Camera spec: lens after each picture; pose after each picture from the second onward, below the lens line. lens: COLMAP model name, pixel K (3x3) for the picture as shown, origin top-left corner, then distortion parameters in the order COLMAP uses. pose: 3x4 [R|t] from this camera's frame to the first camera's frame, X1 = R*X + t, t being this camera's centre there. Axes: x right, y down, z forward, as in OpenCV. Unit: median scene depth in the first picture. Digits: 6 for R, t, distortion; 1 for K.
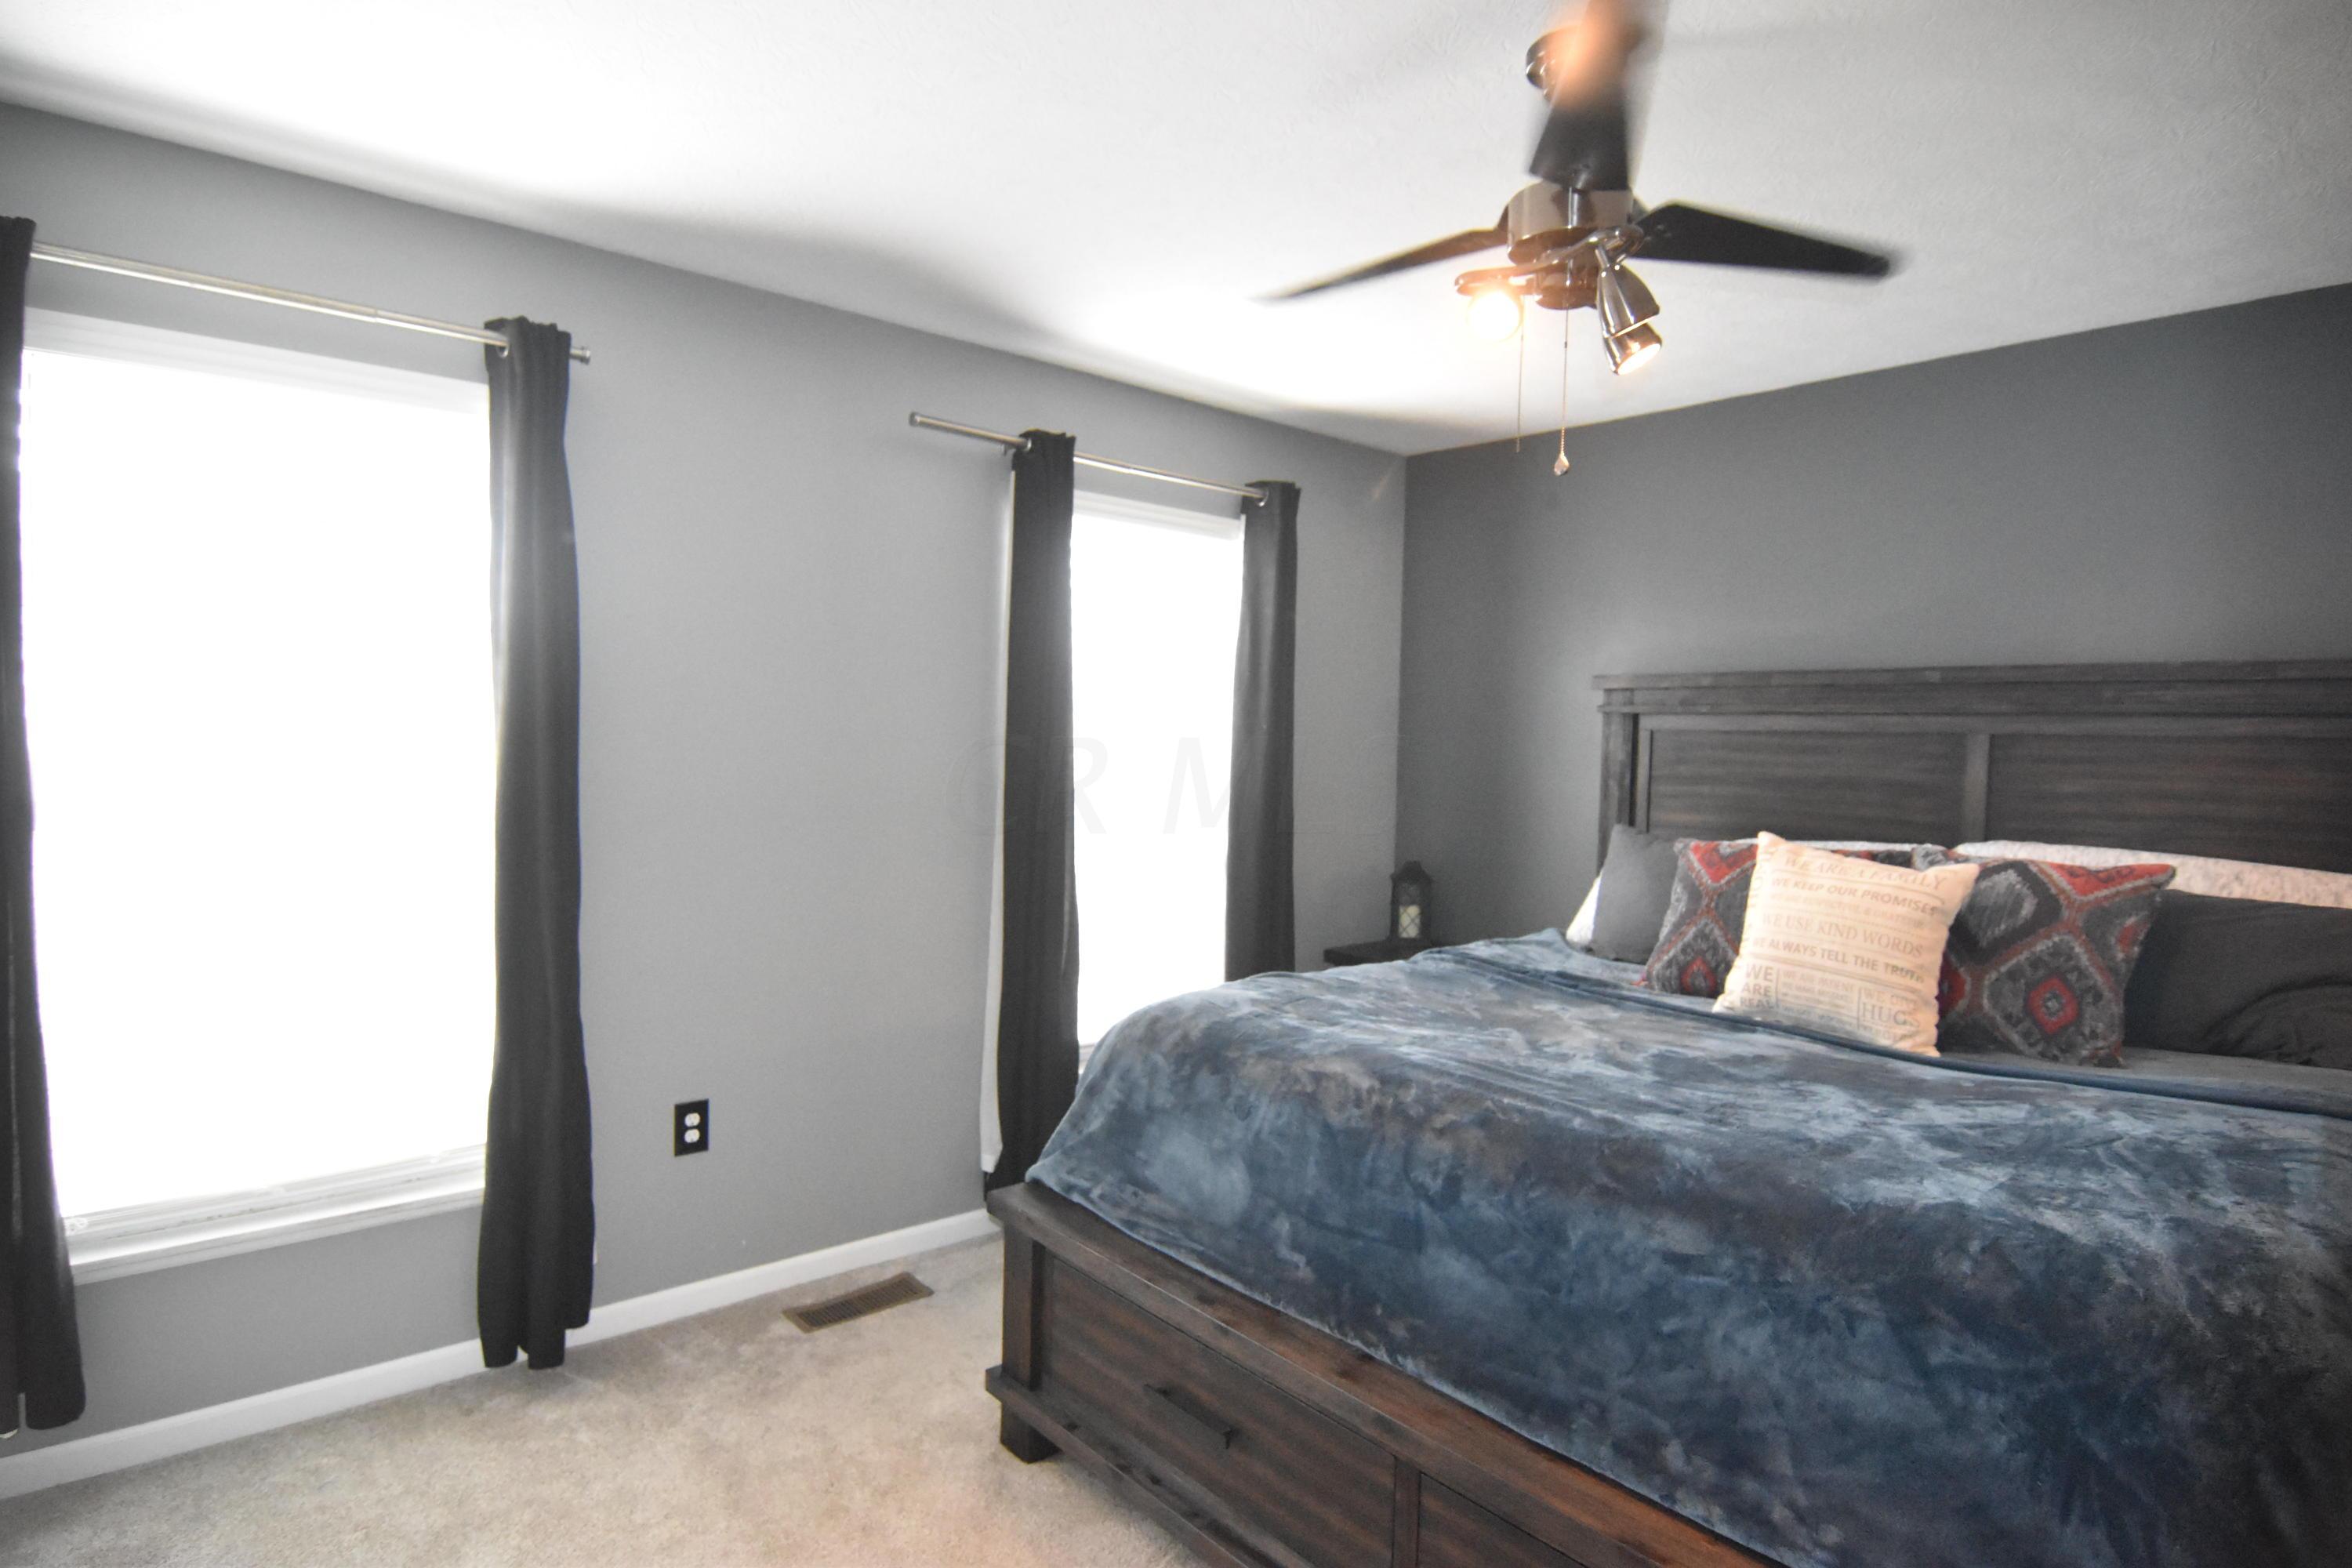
lens RADIAL K [[1280.1, 0, 1170.4], [0, 1280.1, 797.3], [0, 0, 1]] dist [-0.003756, -0.013783]
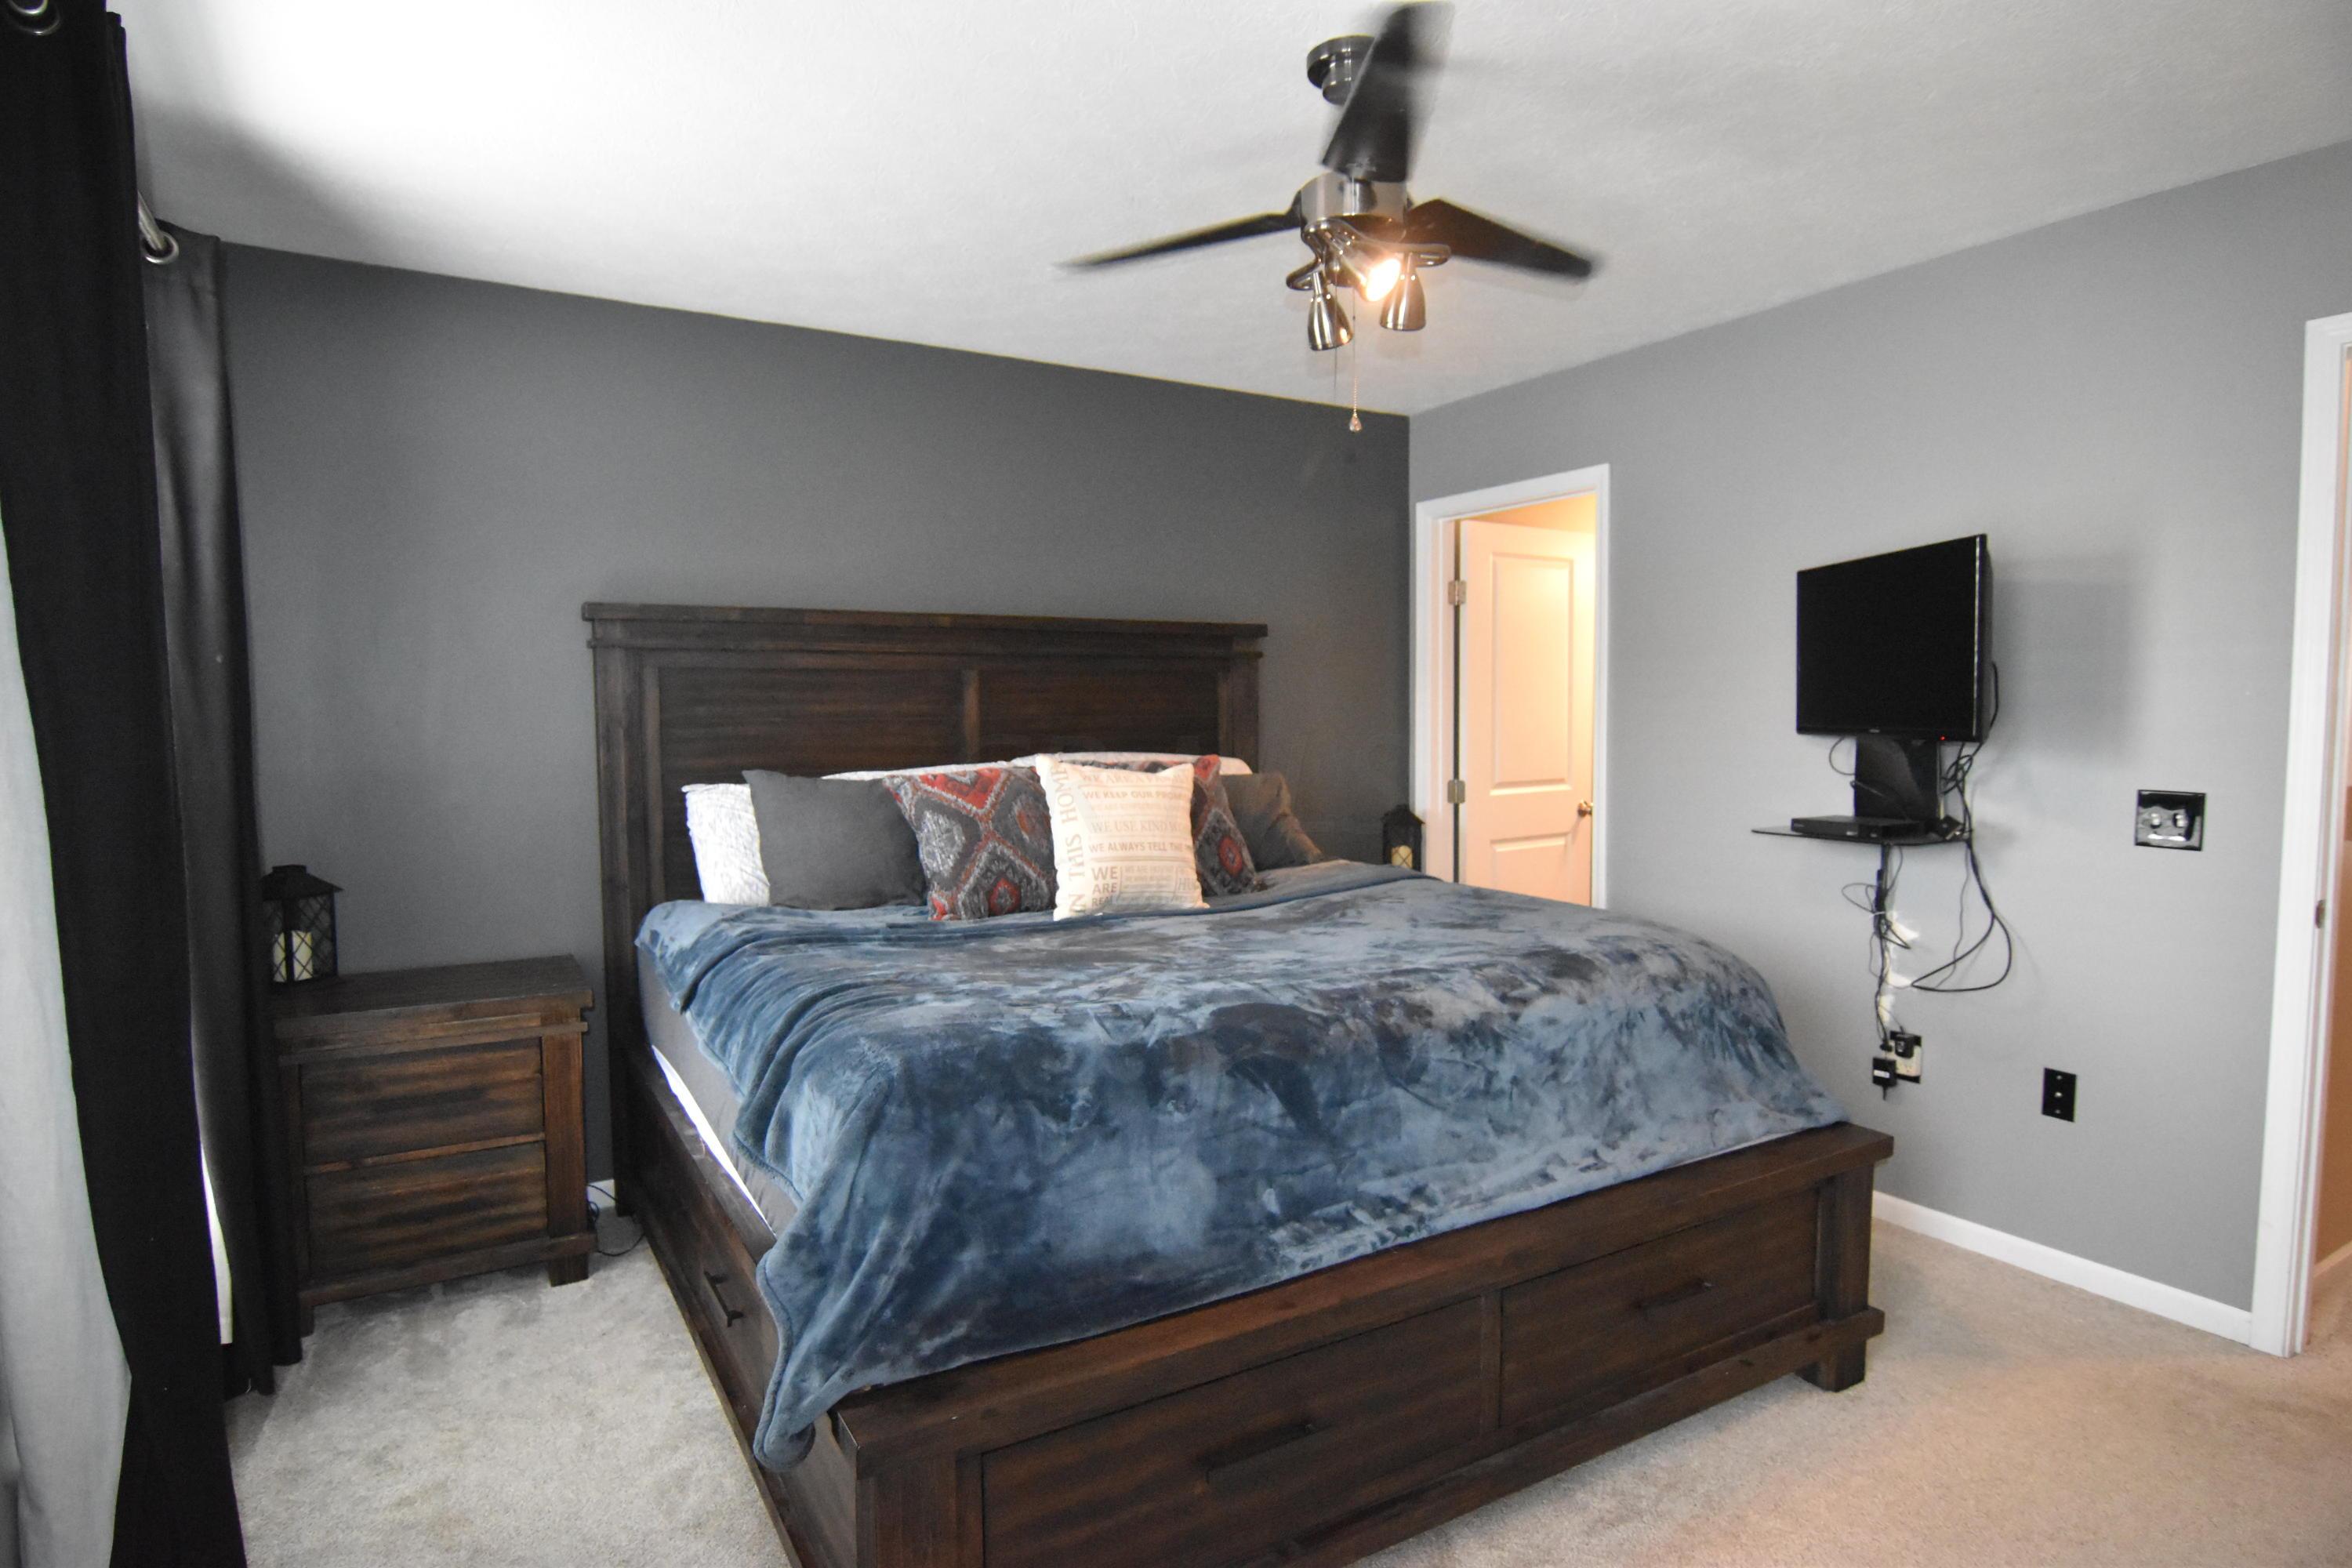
lens RADIAL K [[1280.1, 0, 1170.4], [0, 1280.1, 797.3], [0, 0, 1]] dist [-0.003756, -0.013783]
pose [[0.174654, -0.089169, 0.980584, -0.615642], [0.059077, 0.995046, 0.079962, -0.018522], [-0.982856, 0.043964, 0.179056, 0.693621]]
